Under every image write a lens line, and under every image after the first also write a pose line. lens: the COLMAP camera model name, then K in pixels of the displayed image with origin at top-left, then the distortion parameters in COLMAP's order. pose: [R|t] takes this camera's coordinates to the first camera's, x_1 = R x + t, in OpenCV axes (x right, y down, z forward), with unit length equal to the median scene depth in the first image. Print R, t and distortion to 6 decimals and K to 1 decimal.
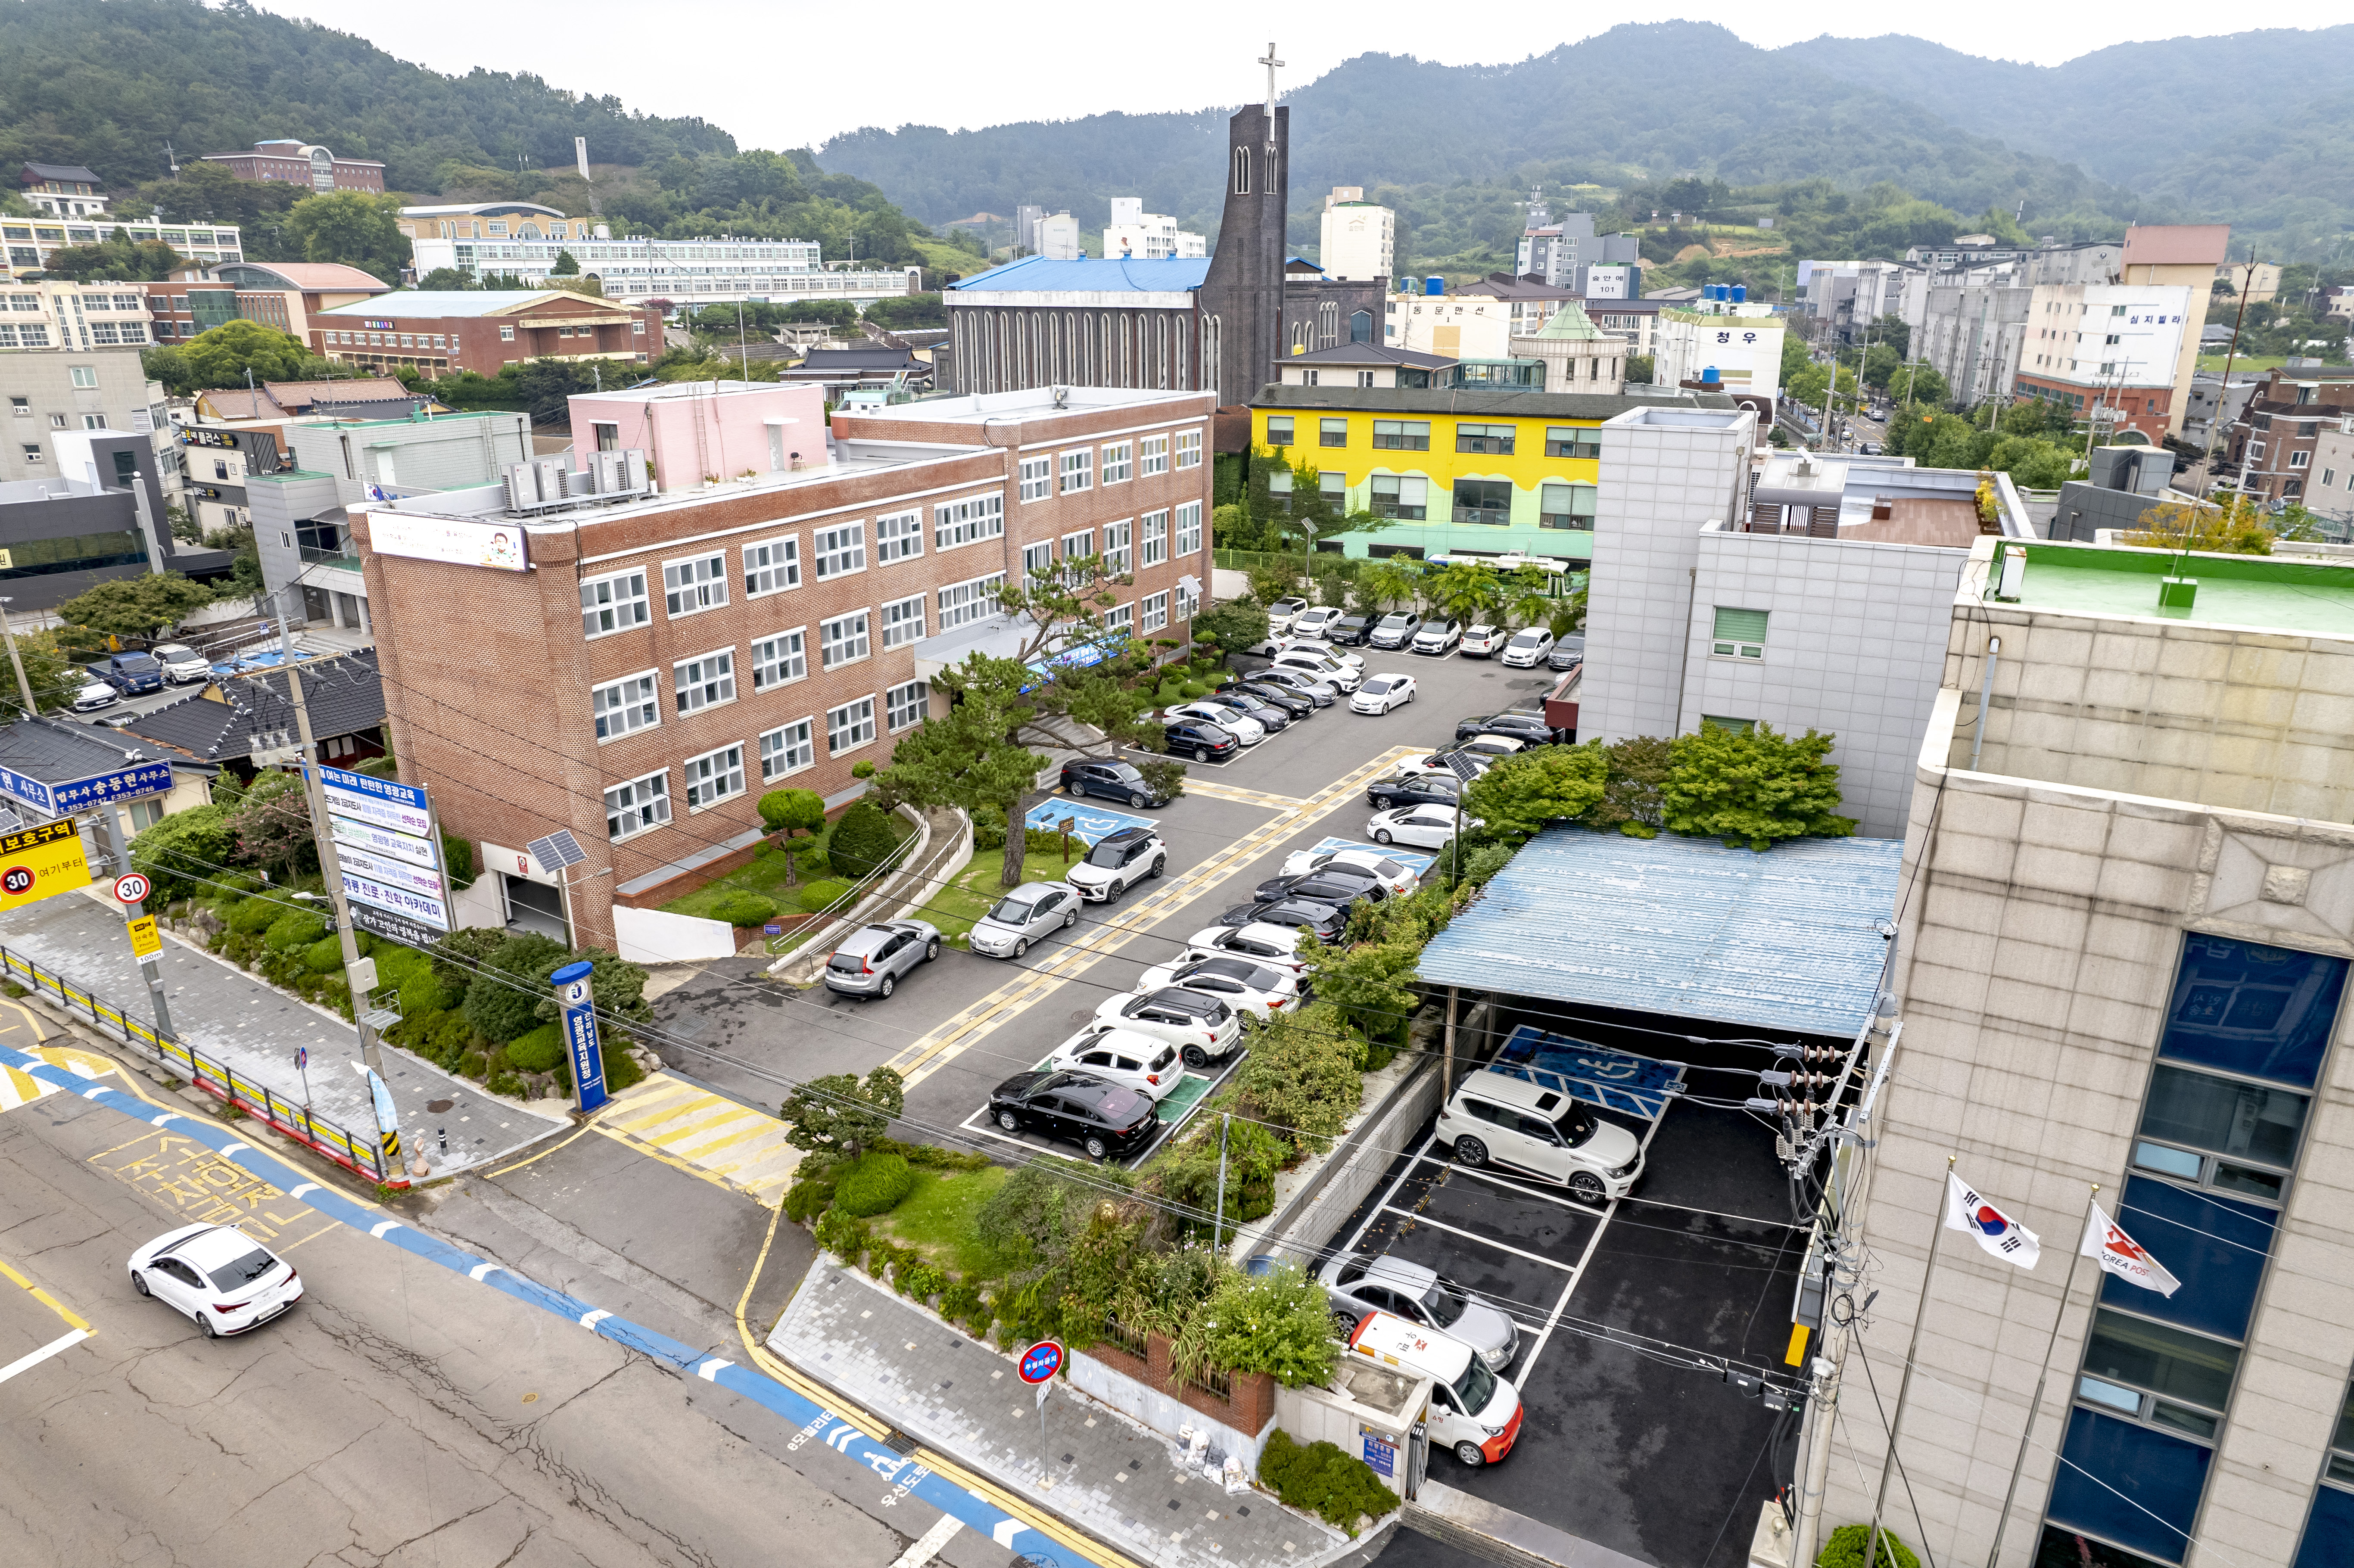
lens RADIAL K [[1517.8, 0, 1180.4], [0, 1517.8, 789.1], [0, 0, 1]] dist [-0.076935, 0.077073]
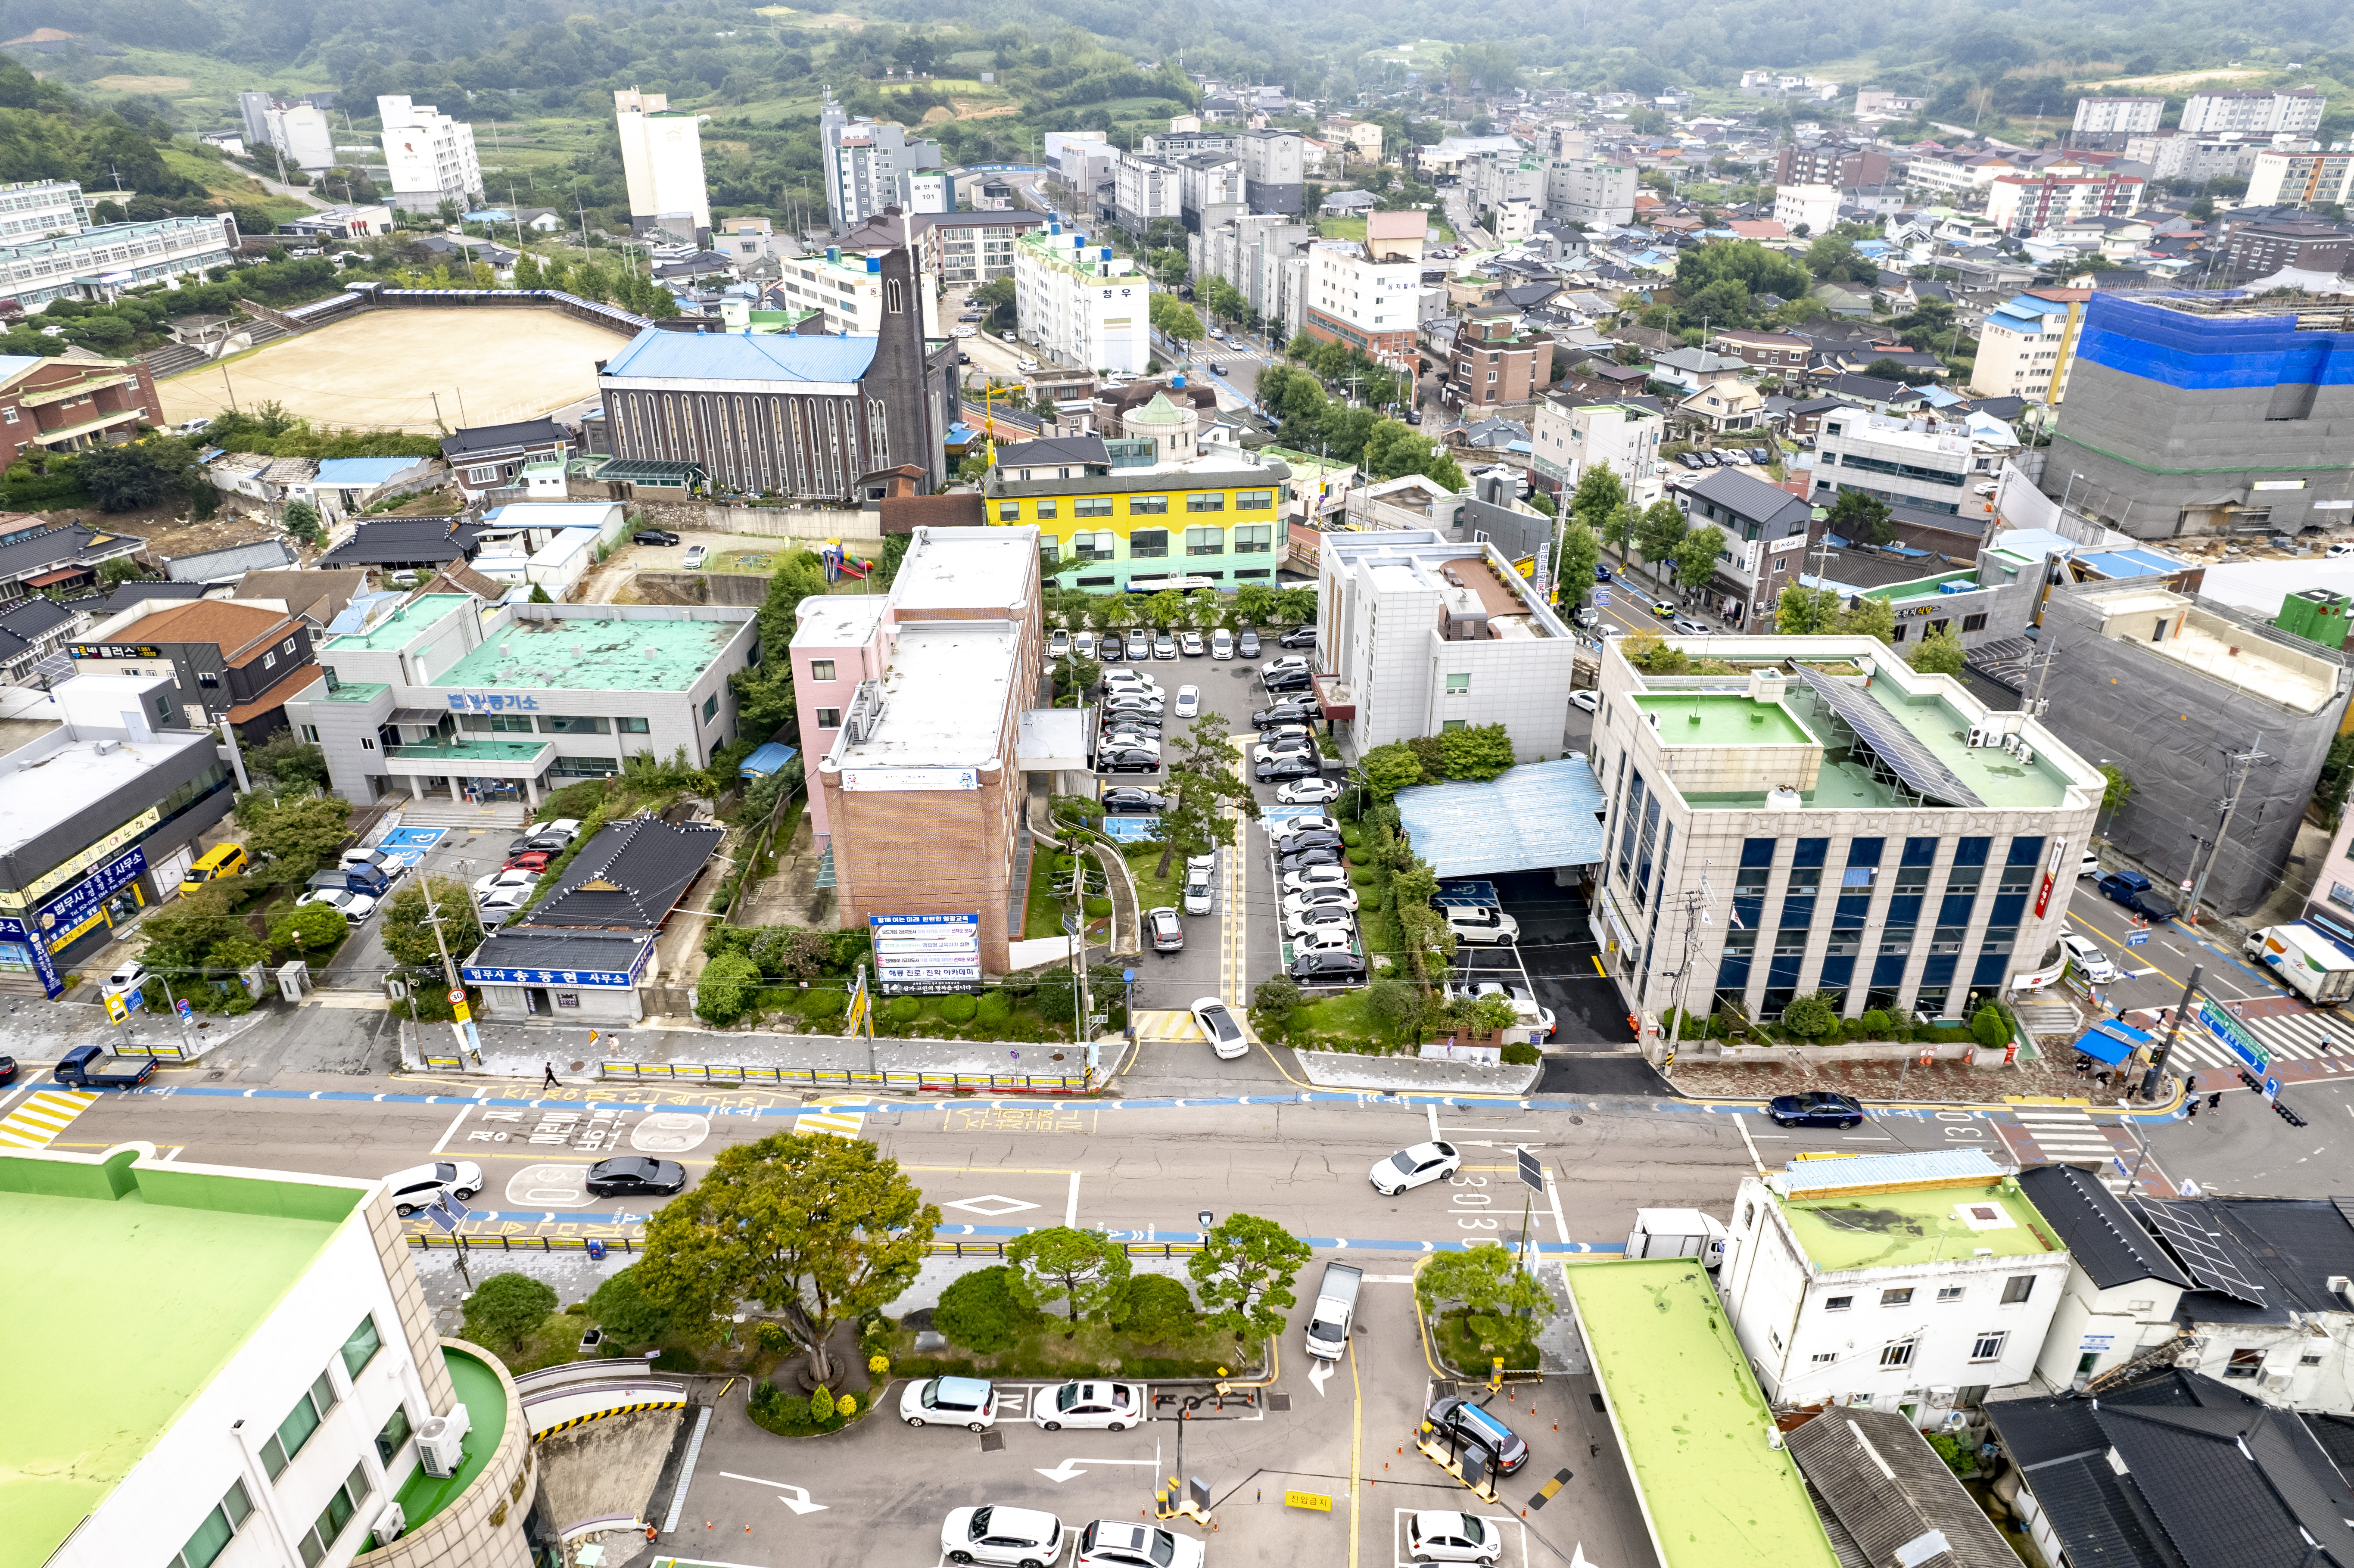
lens RADIAL K [[1517.8, 0, 1180.4], [0, 1517.8, 789.1], [0, 0, 1]] dist [-0.076935, 0.077073]
pose [[0.860561, -0.233404, 0.452722, -0.548578], [0.166283, 0.968868, 0.183425, -0.230429], [-0.481440, -0.082569, 0.872581, -0.407066]]
